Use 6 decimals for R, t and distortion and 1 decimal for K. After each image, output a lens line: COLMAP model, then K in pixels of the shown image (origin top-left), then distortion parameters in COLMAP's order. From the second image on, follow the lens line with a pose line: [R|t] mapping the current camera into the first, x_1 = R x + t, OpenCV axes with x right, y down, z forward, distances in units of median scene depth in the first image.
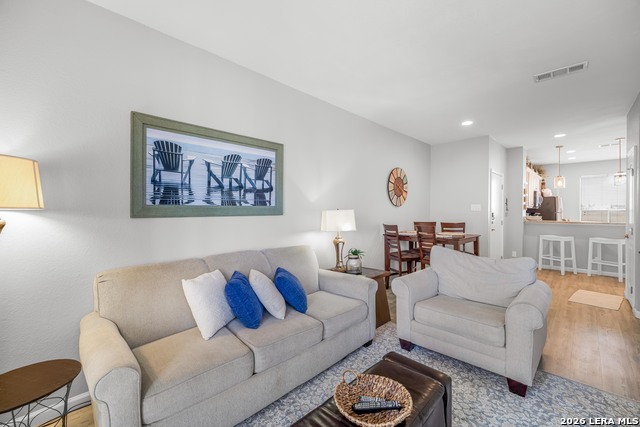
lens RADIAL K [[272.5, 0, 320.0], [0, 272.5, 213.5], [0, 0, 1]] dist [-0.002516, -0.000149]
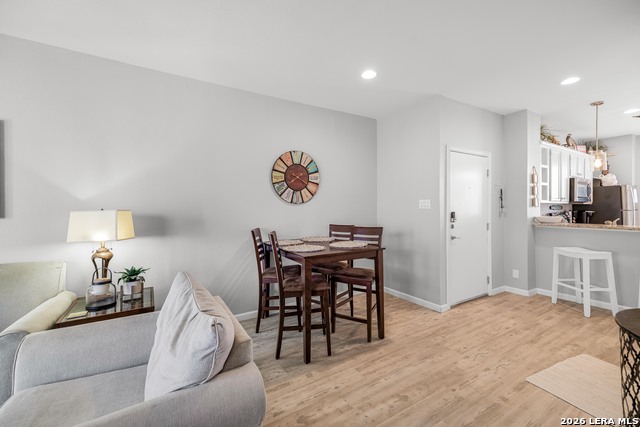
lens RADIAL K [[265.5, 0, 320.0], [0, 265.5, 213.5], [0, 0, 1]] dist [0.001528, 0.000268]
pose [[0.968318, -0.002051, -0.249711, 0.523911], [0.004474, 0.999948, 0.009135, -0.006642], [0.249680, -0.009962, 0.968277, 0.322417]]
